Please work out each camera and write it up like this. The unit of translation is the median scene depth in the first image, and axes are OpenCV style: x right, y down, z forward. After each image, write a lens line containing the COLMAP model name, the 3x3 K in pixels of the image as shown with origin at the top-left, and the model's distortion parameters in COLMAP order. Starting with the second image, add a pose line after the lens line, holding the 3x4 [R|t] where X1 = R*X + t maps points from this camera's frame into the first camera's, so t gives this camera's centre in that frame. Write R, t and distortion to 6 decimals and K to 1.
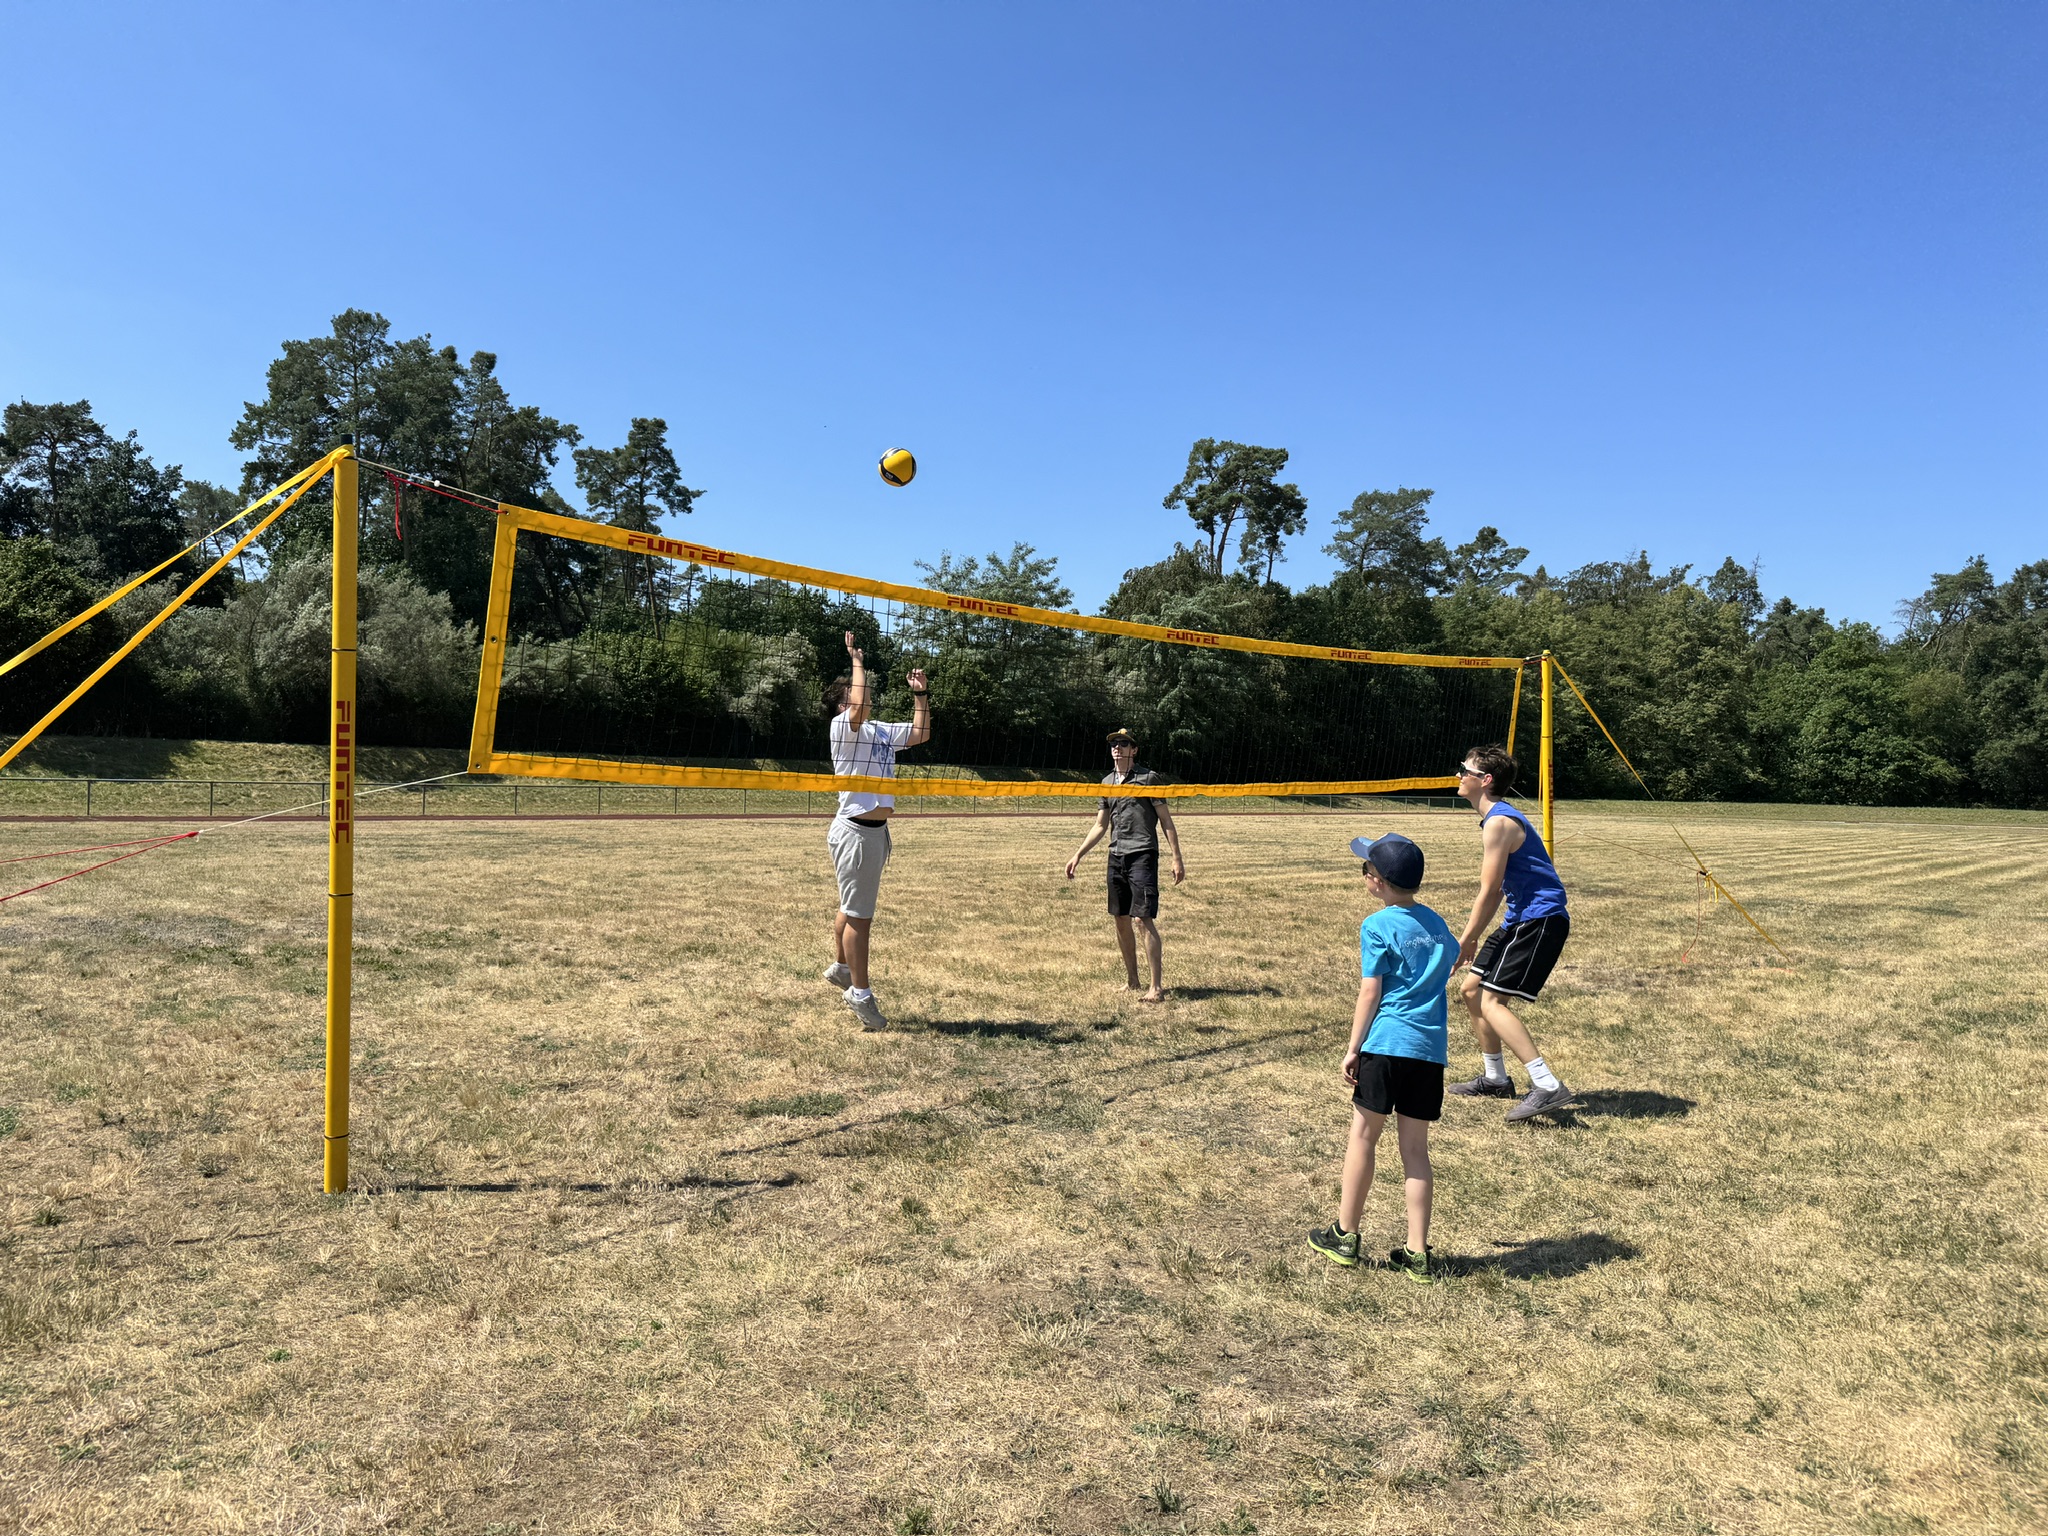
lens RADIAL K [[1442.9, 0, 1024.0], [0, 1442.9, 768.0], [0, 0, 1]] dist [0.095124, -0.117966]
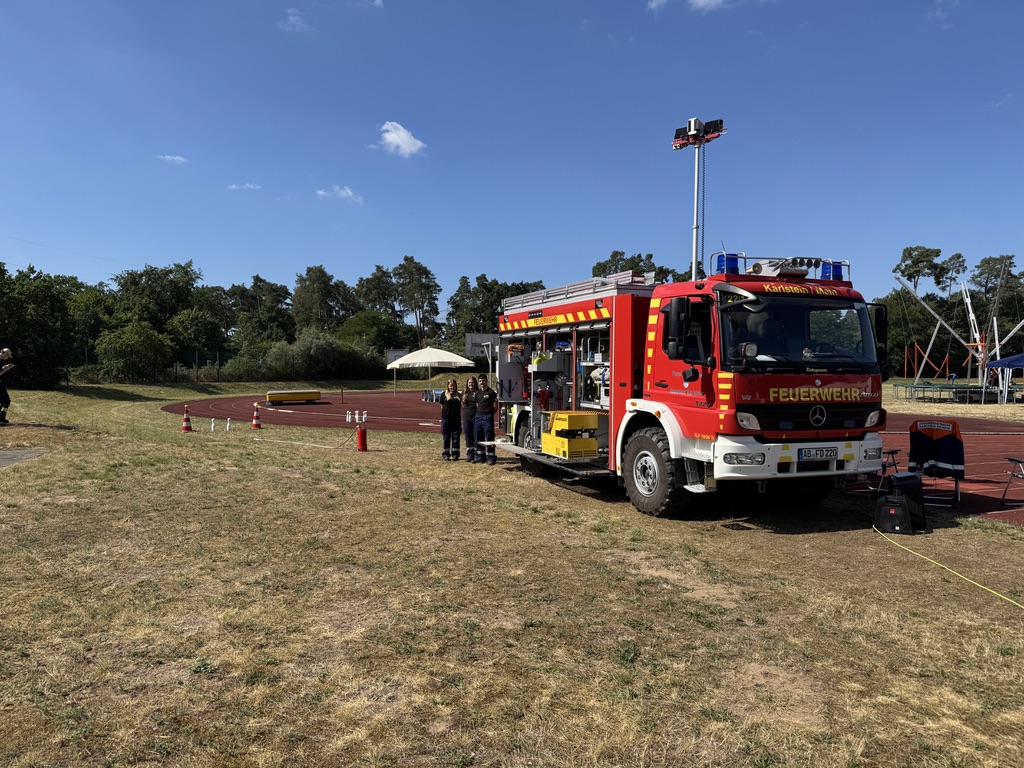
lens RADIAL K [[721.4, 0, 512.0], [0, 721.4, 384.0], [0, 0, 1]] dist [0.095124, -0.117966]
pose [[0.887686, -0.034520, -0.459154, 0.086784], [0.035003, 0.999359, -0.007462, 0.010469], [0.459118, -0.009448, 0.888325, -0.524221]]
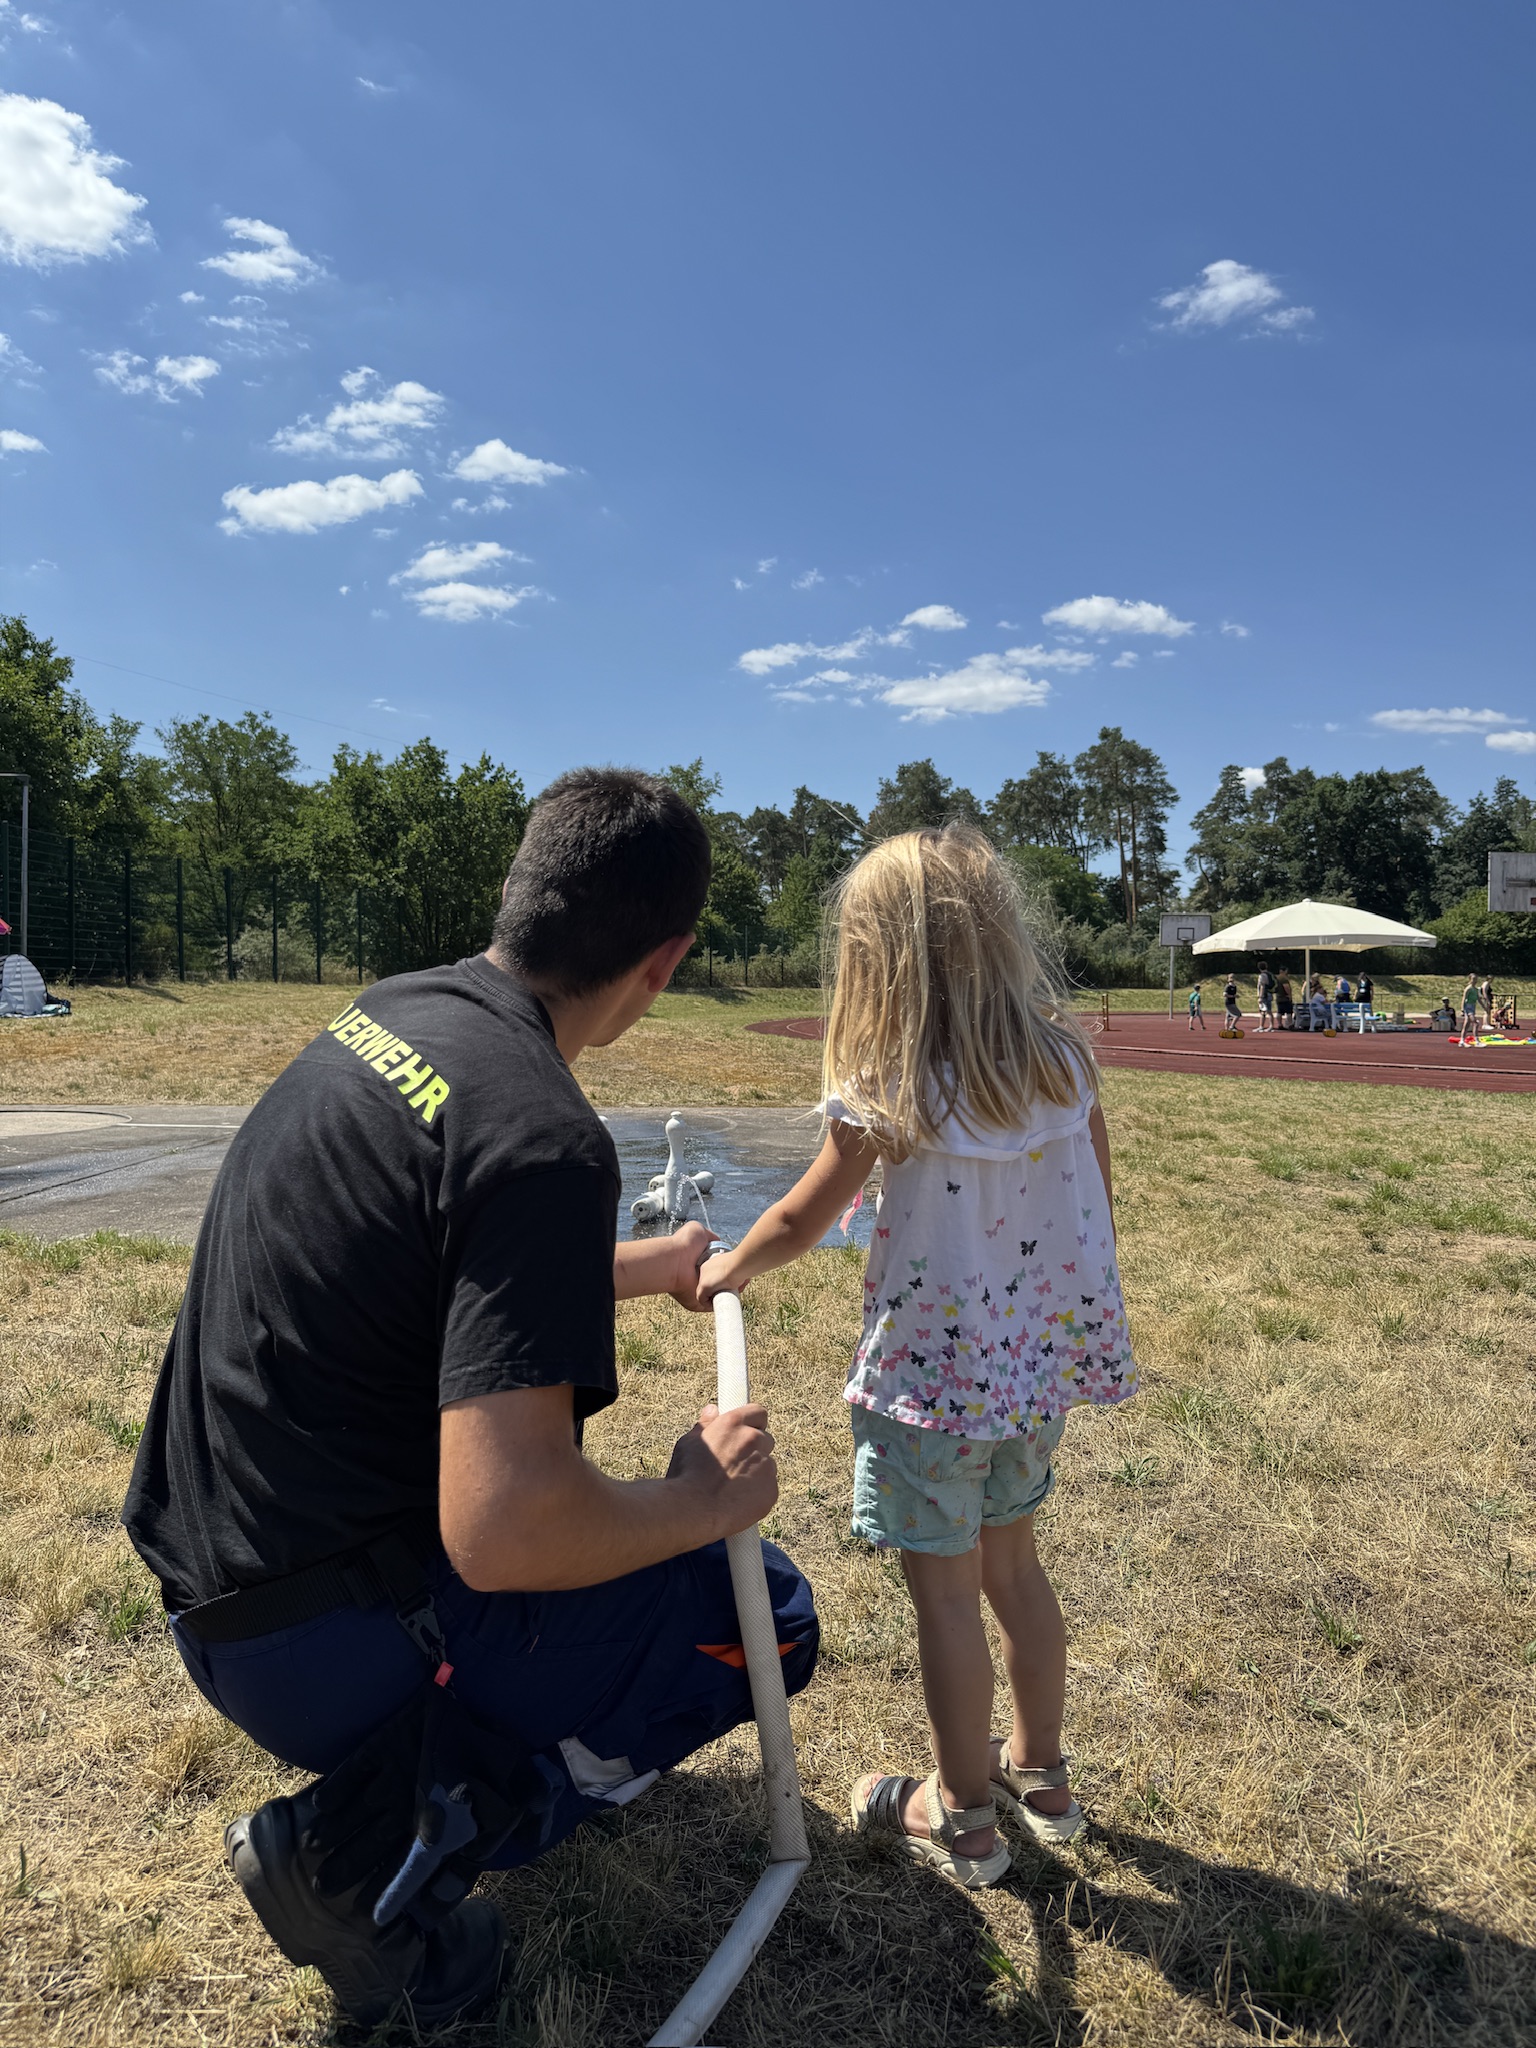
lens RADIAL K [[1442.9, 0, 742.2], [0, 1442.9, 1015.9], [0, 0, 1]] dist [0.095124, -0.117966]
pose [[0.674588, -0.021092, -0.737893, 0.017804], [0.021322, 0.999731, -0.009083, 0.011609], [0.737886, -0.009606, 0.674857, -0.508993]]
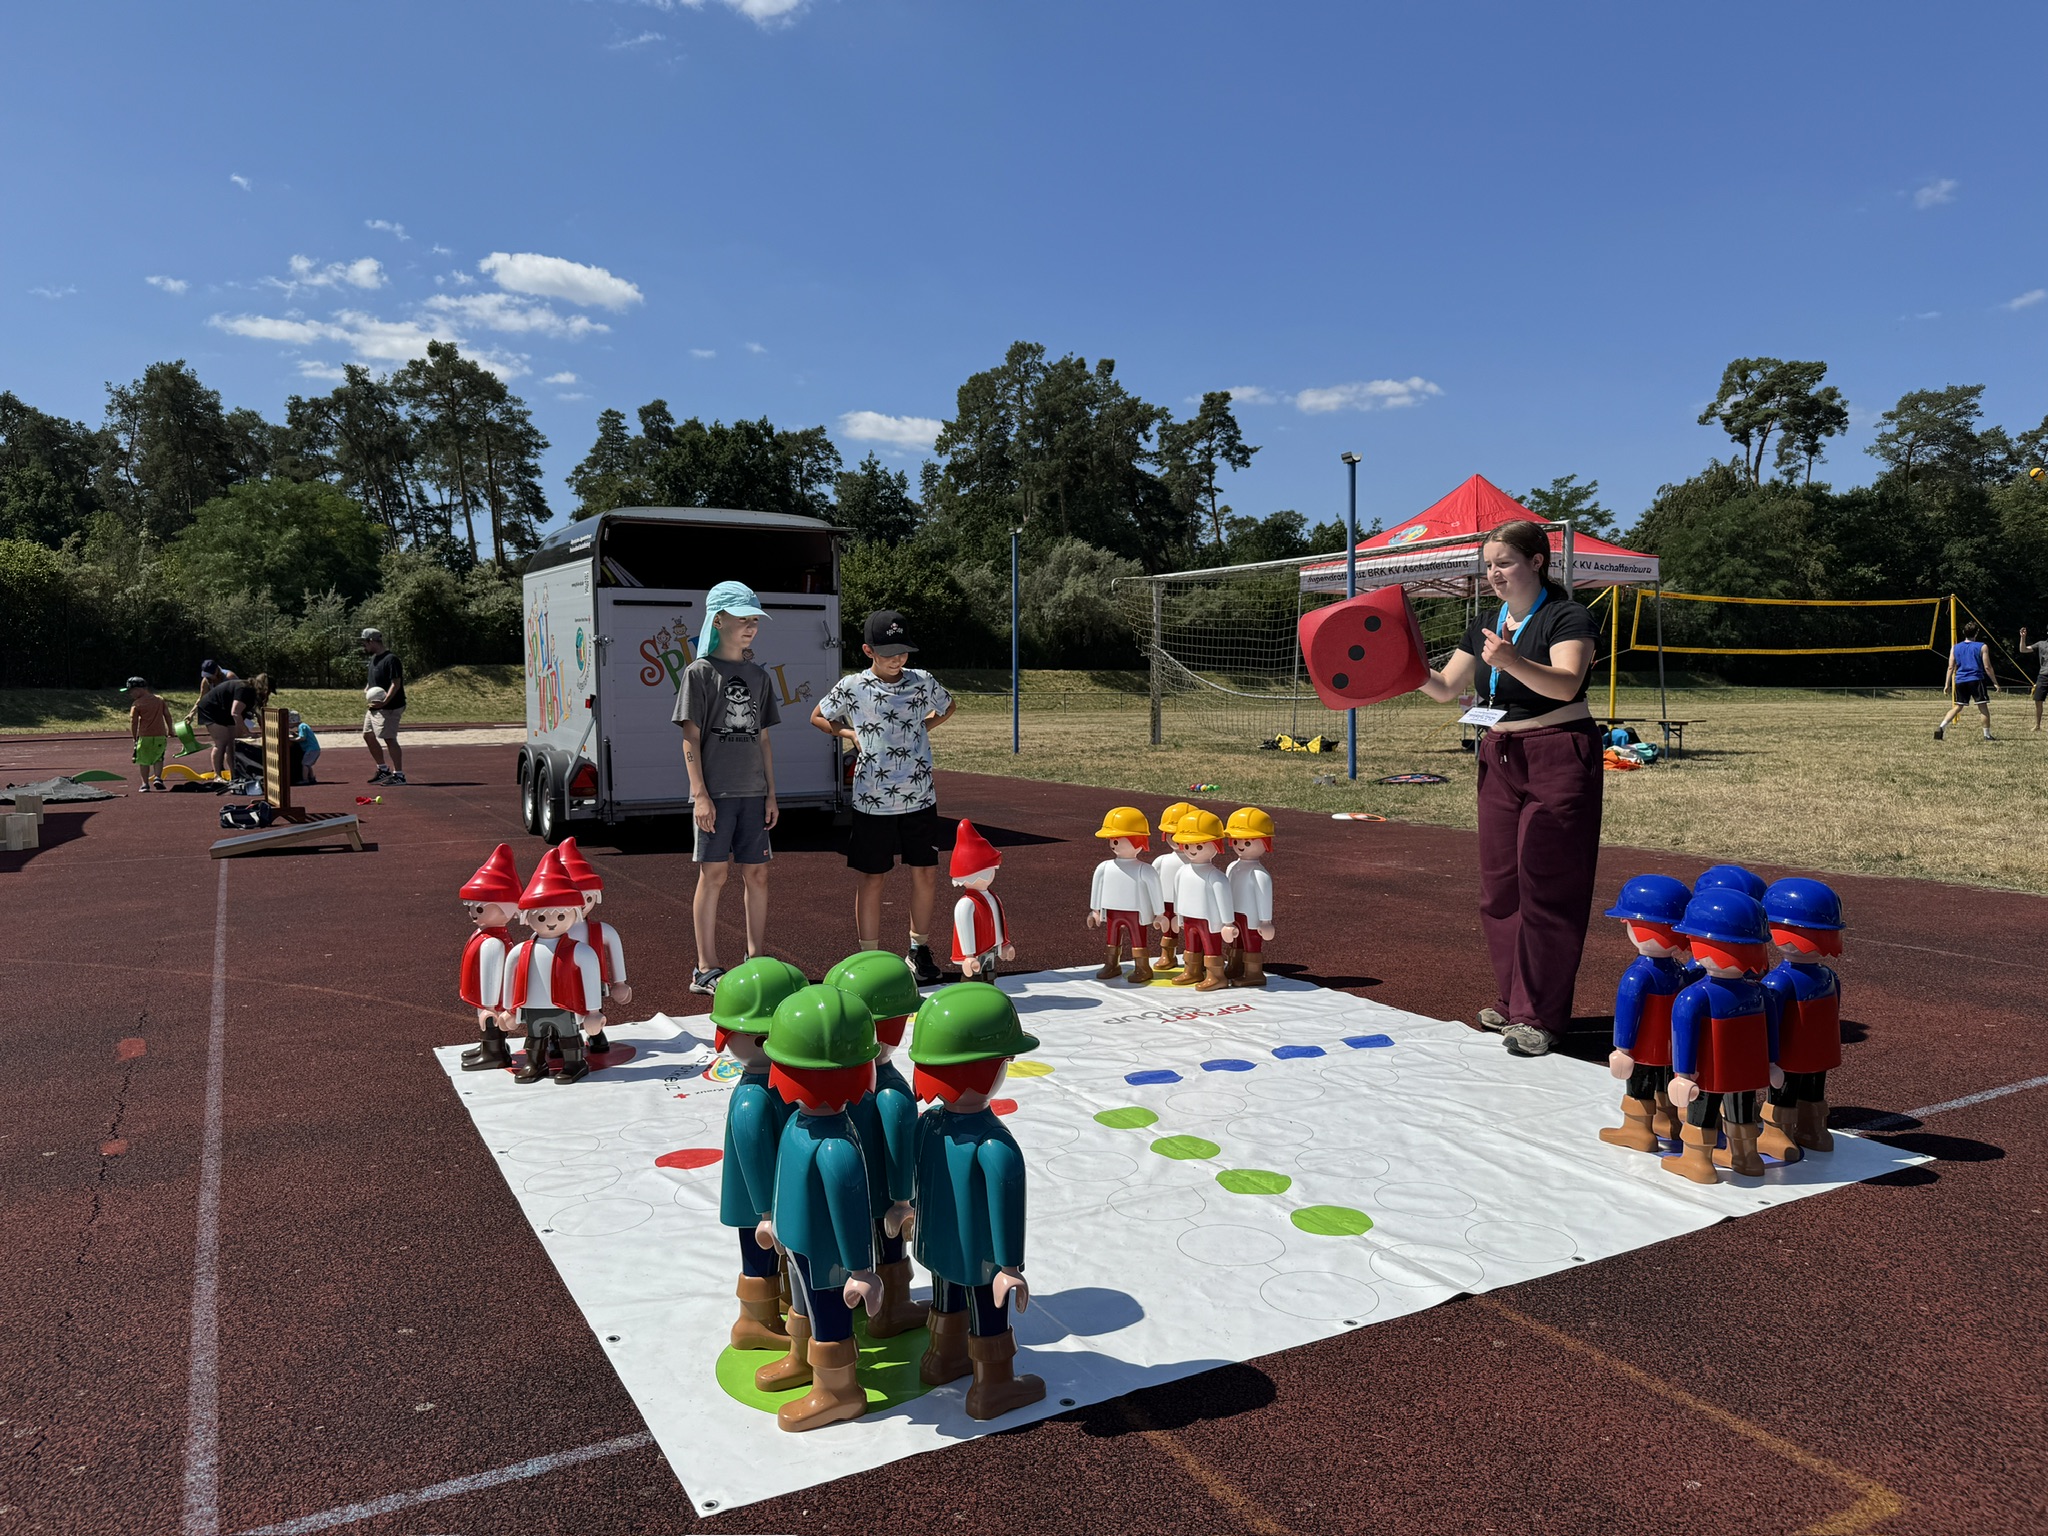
lens RADIAL K [[1481.2, 0, 1004.4], [0, 1481.2, 796.3], [0, 0, 1]] dist [-0.002252, 0.001603]
pose [[0.945510, -0.015297, -0.325235, -0.036839], [0.036904, 0.997494, 0.060368, 0.009227], [0.323496, -0.069081, 0.943704, -0.221240]]
